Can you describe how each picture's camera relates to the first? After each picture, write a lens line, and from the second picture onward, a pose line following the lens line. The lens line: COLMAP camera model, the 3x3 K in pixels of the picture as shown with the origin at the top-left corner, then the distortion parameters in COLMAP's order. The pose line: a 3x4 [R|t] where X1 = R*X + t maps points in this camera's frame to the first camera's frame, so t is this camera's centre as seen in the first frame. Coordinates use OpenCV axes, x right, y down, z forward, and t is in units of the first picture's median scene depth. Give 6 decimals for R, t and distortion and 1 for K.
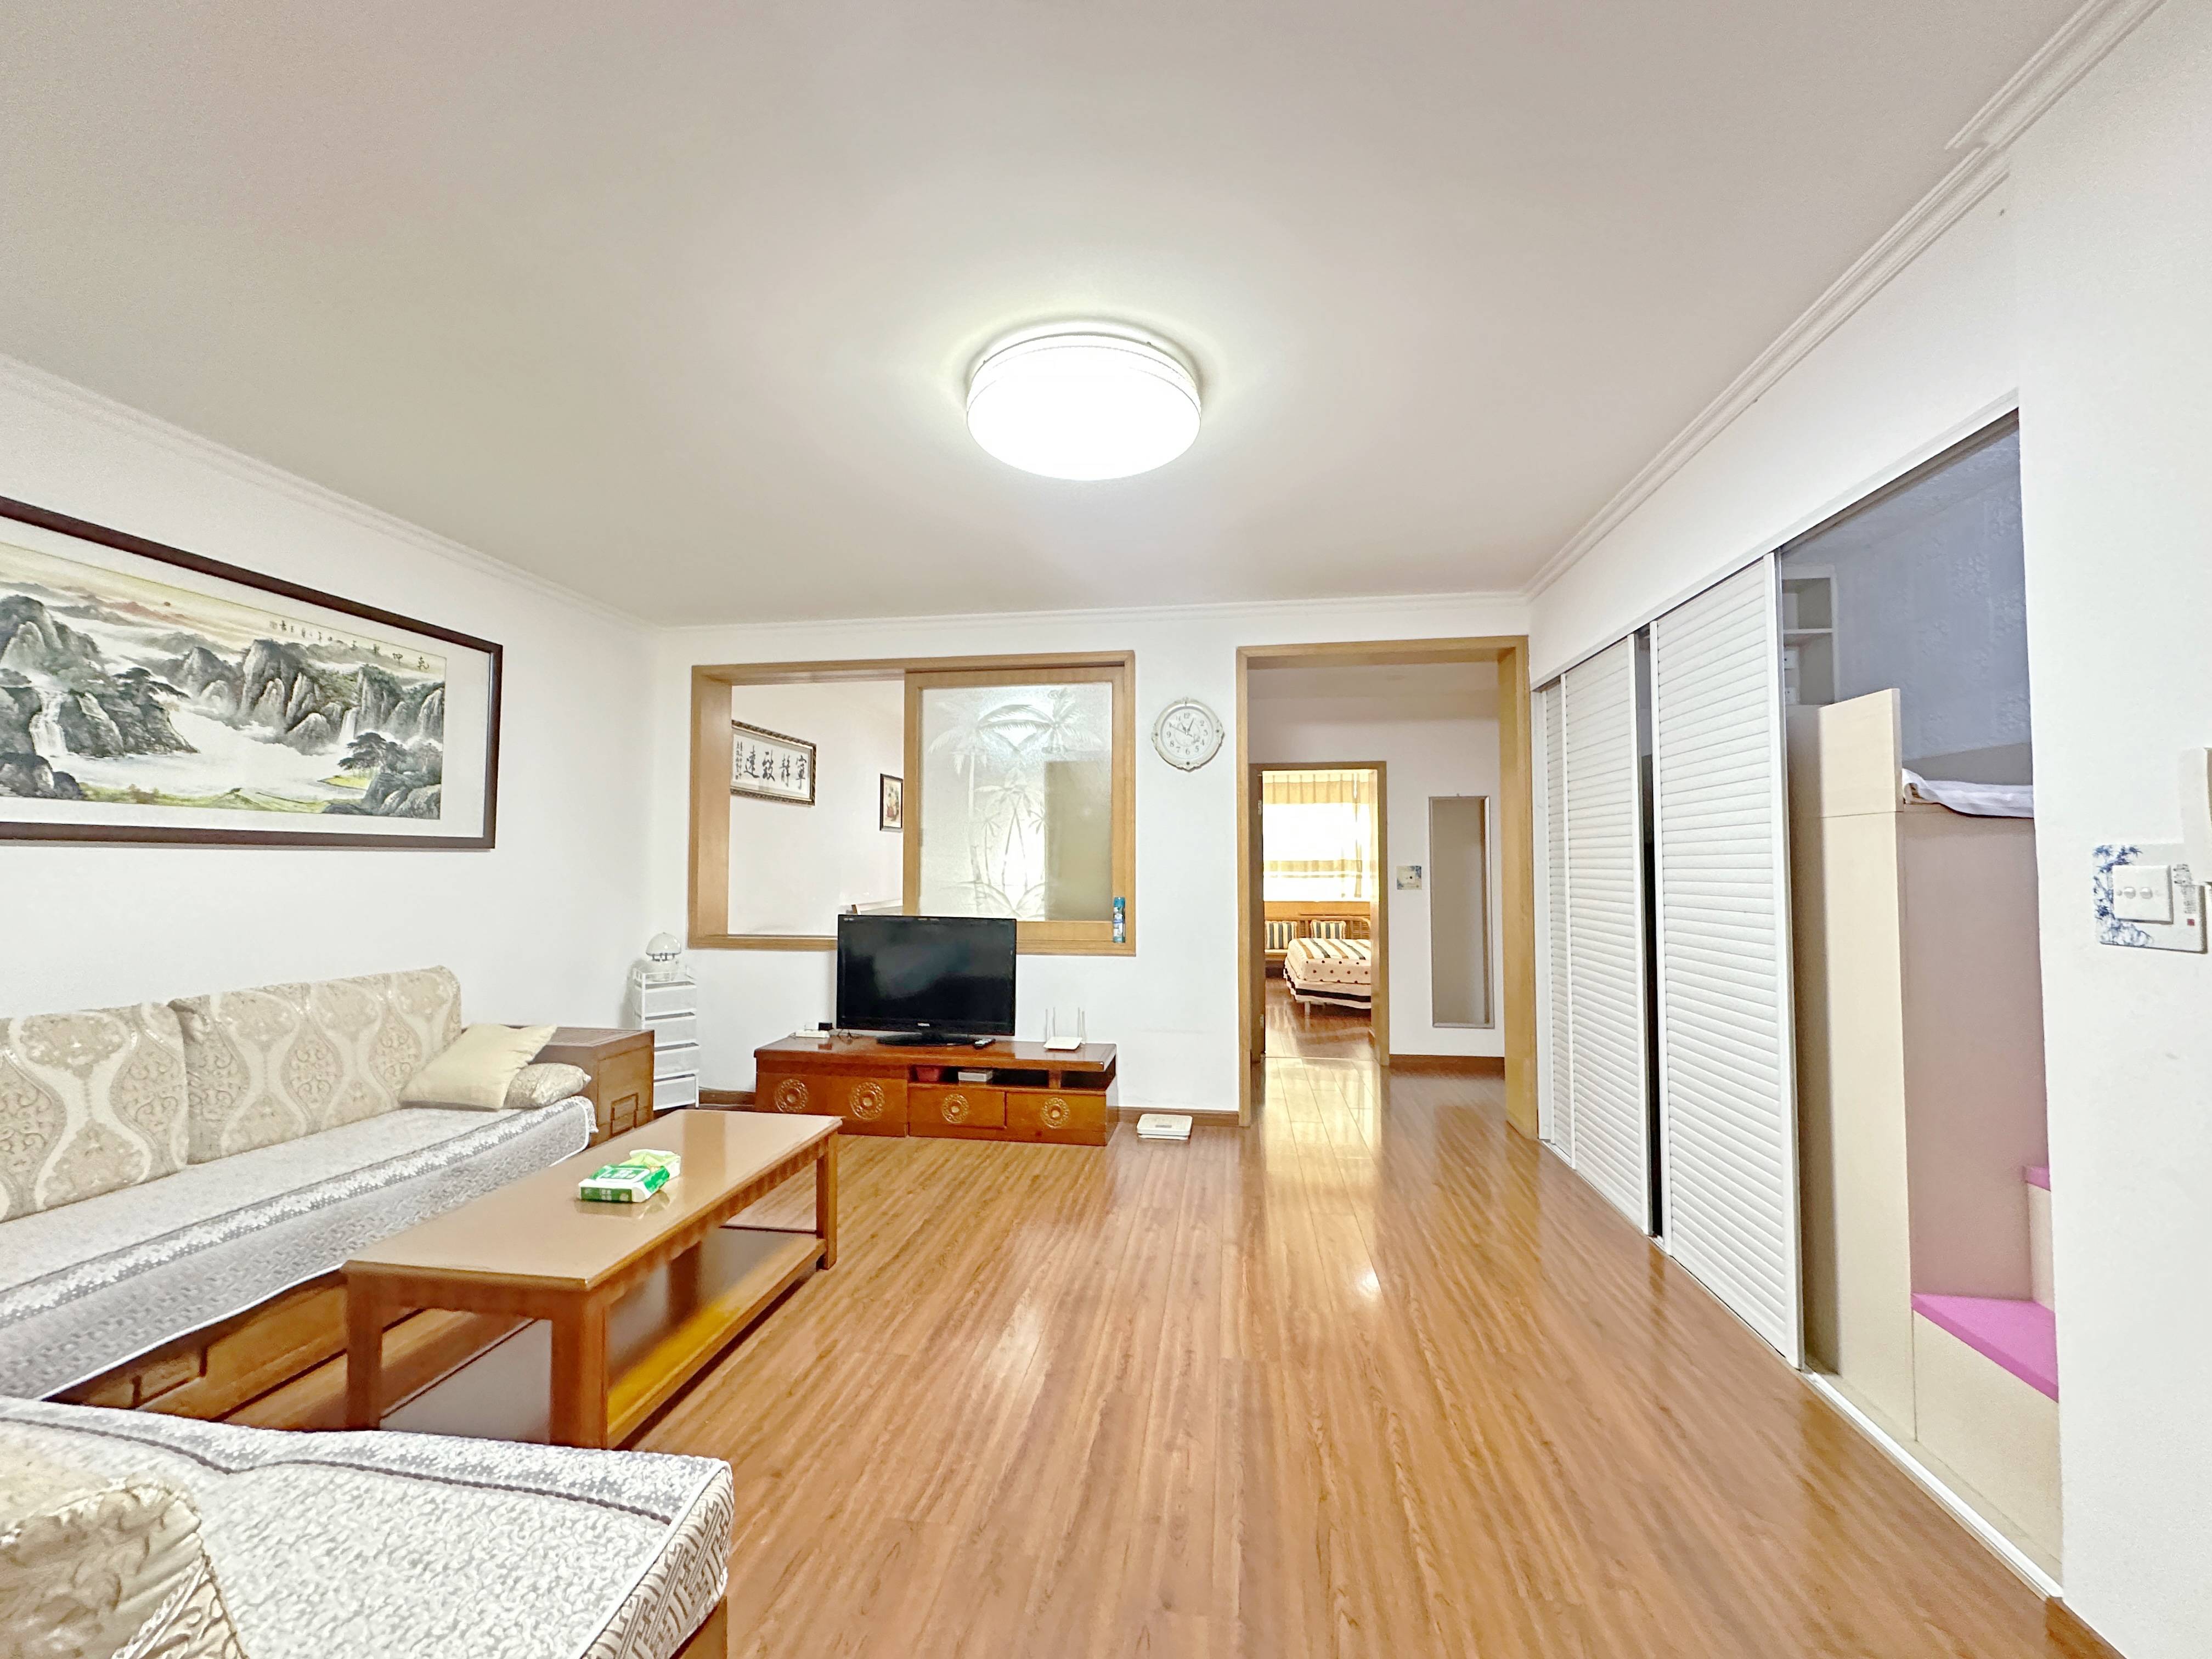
lens RADIAL K [[887.0, 0, 1109.5], [0, 887.0, 830.3], [0, 0, 1]] dist [-0.001481, 0.000040]
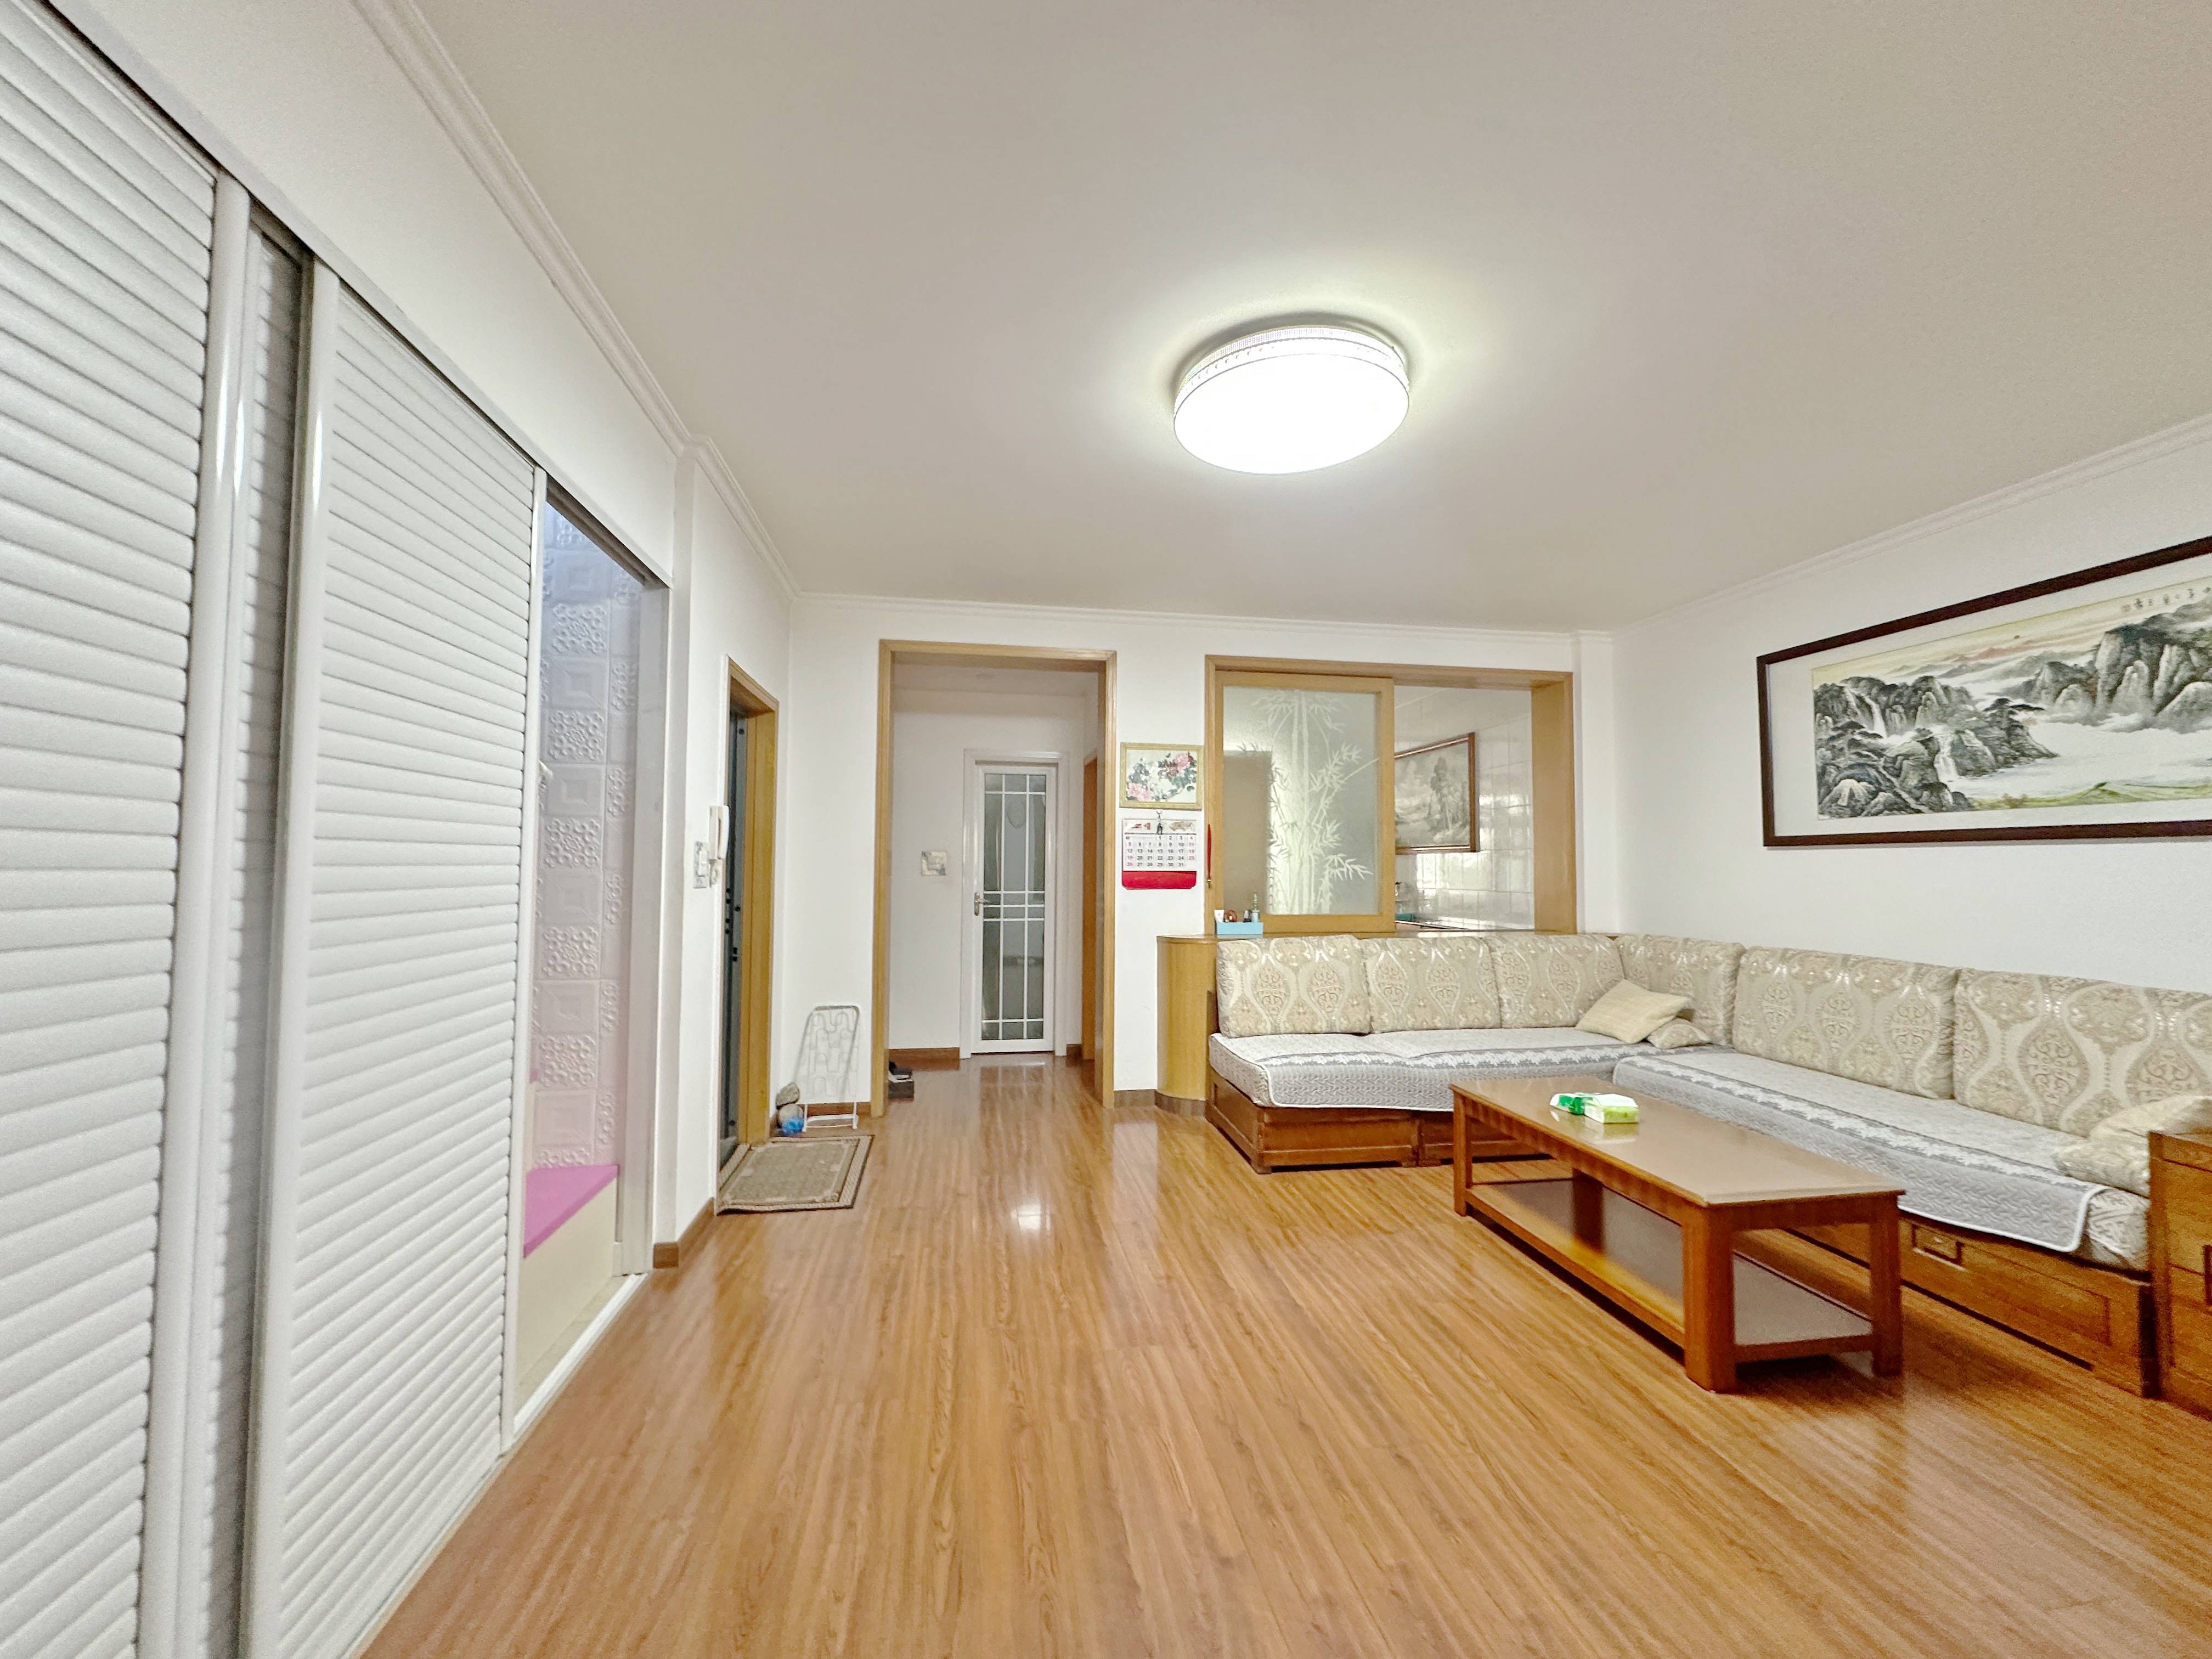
lens RADIAL K [[887.0, 0, 1108.8], [0, 887.0, 825.4], [0, 0, 1]] dist [-0.001481, 0.000040]
pose [[-0.955103, -0.020772, -0.295544, 0.423080], [0.004105, 0.996516, -0.083304, 0.085349], [0.296244, -0.080777, -0.951690, 1.717647]]
